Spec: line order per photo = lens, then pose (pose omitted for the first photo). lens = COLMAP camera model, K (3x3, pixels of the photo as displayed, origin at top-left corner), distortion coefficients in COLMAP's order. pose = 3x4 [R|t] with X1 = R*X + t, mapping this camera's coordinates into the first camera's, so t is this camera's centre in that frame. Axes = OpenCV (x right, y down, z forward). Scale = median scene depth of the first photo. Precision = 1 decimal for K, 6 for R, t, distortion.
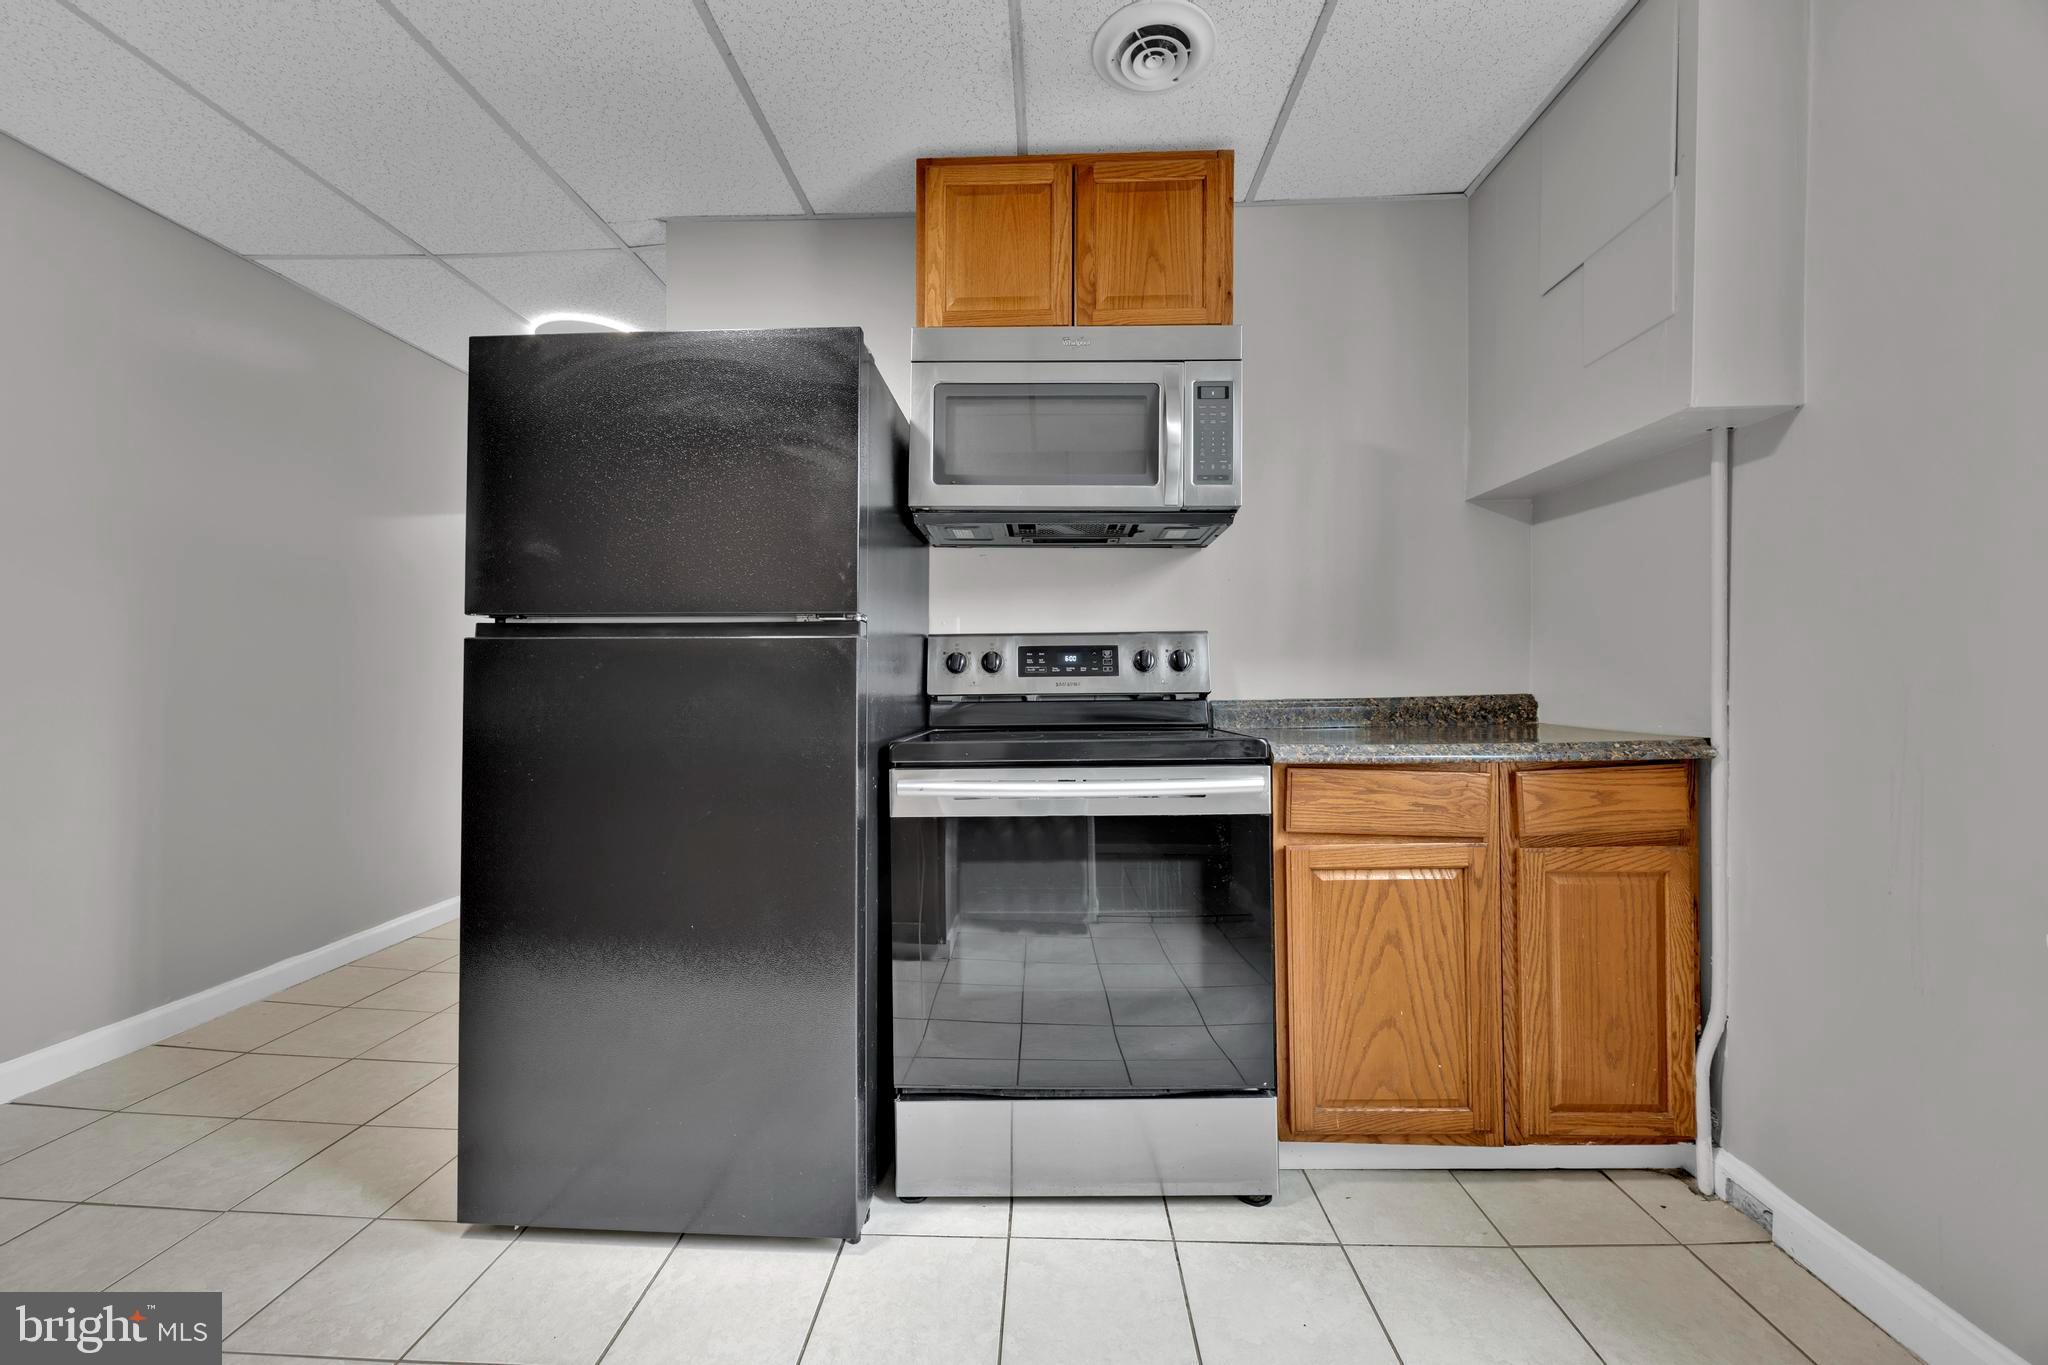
lens RADIAL K [[774.3, 0, 1026.2], [0, 774.3, 686.5], [0, 0, 1]] dist [-0.004015, 0.000071]
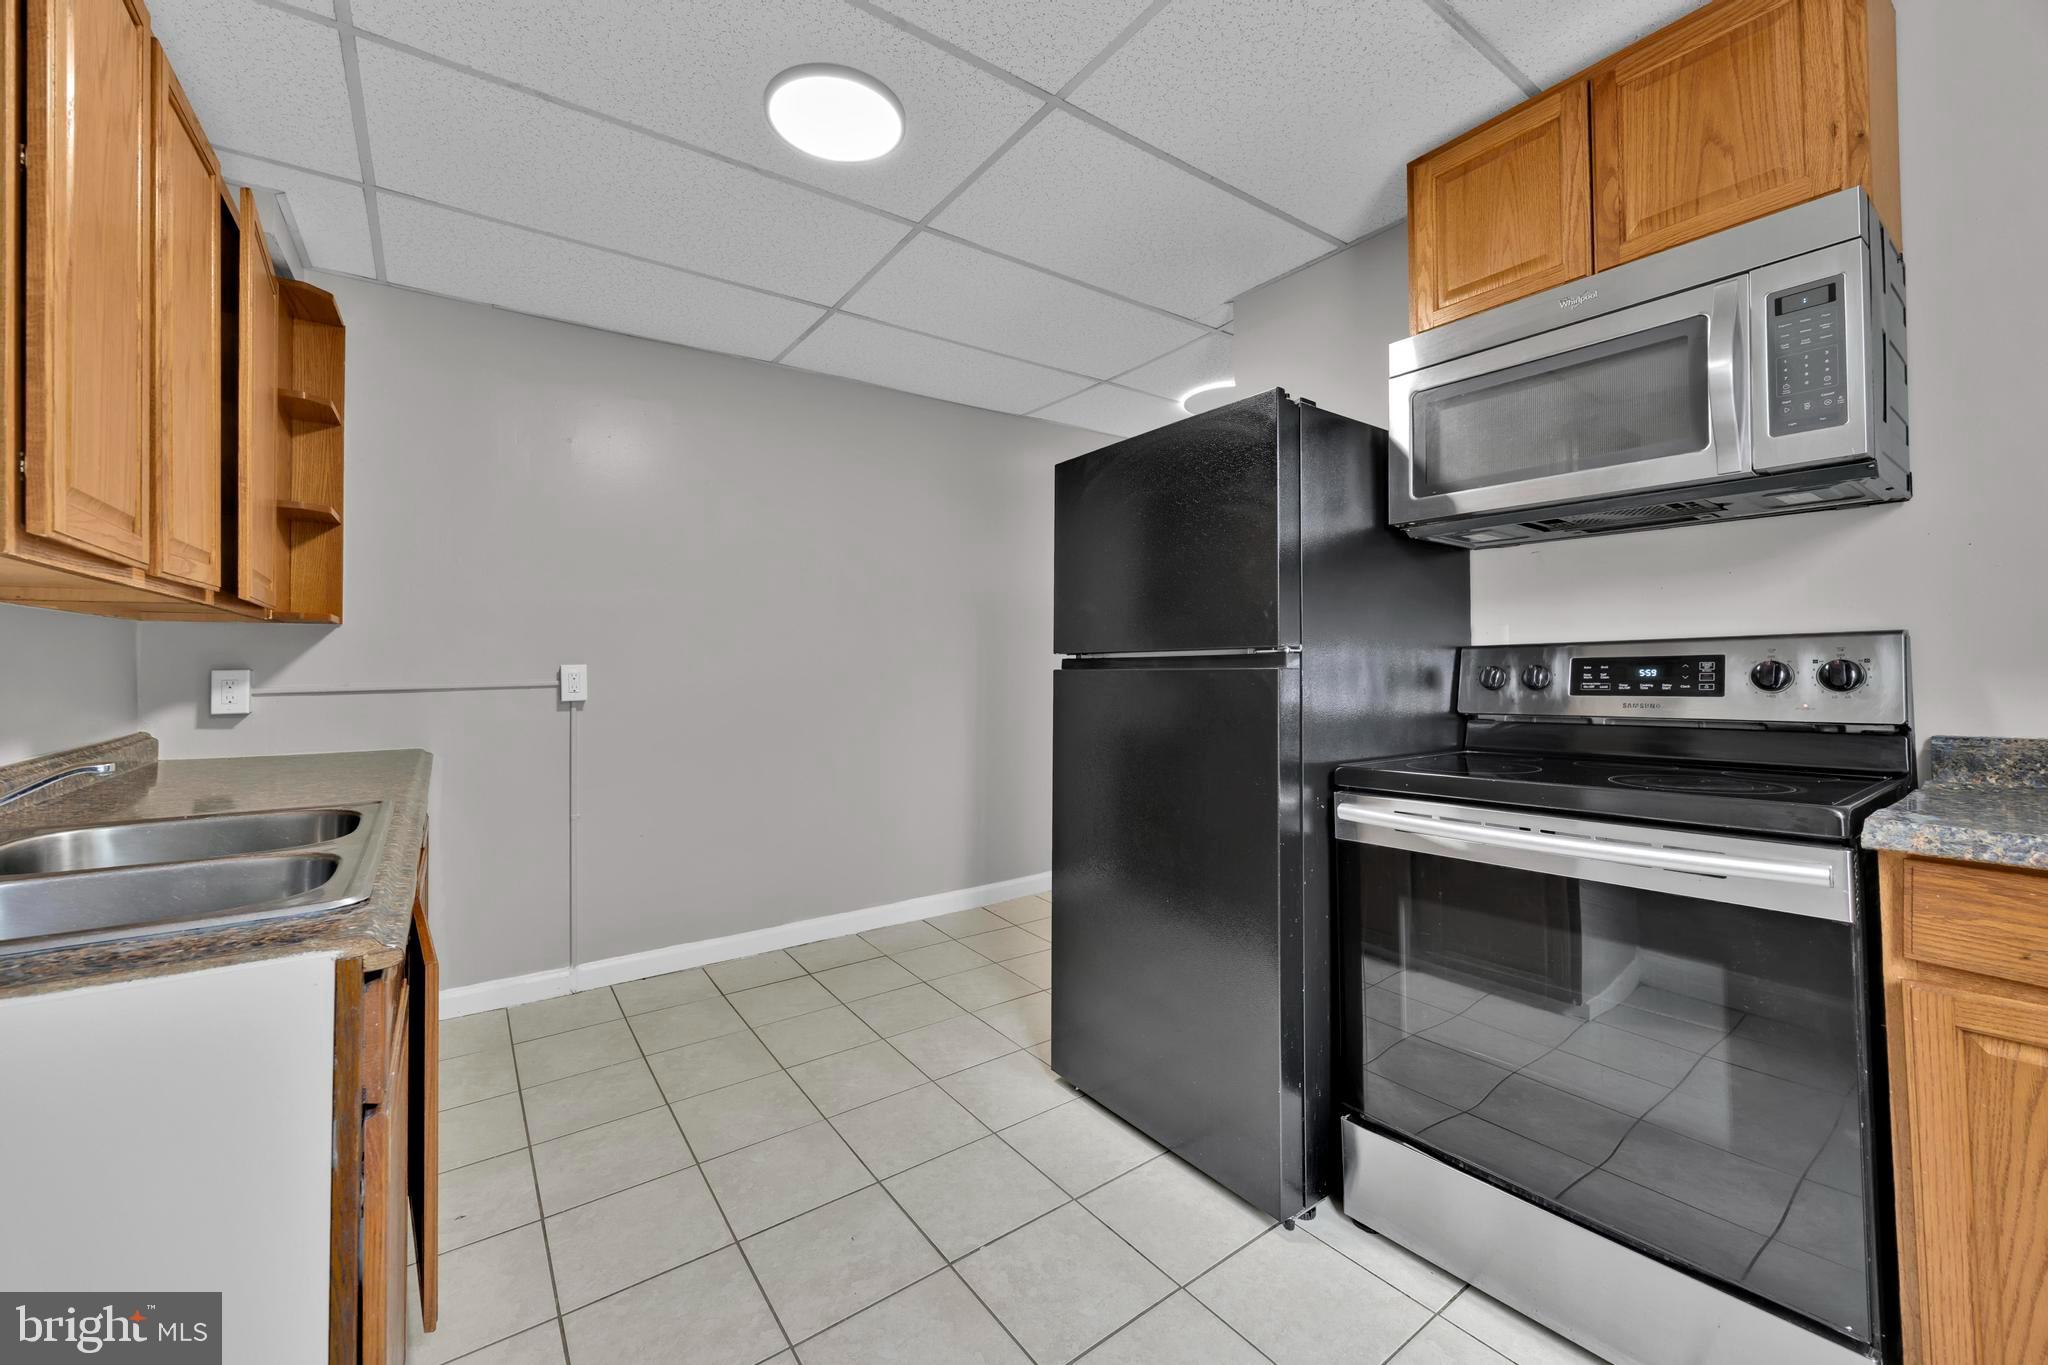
lens RADIAL K [[819.9, 0, 1071.8], [0, 819.9, 650.0], [0, 0, 1]] dist [-0.000827, 0.000085]
pose [[0.635472, -0.019245, -0.771884, 0.374441], [0.004808, 0.999769, -0.020968, -0.050850], [0.772109, 0.009613, 0.635418, 0.024301]]
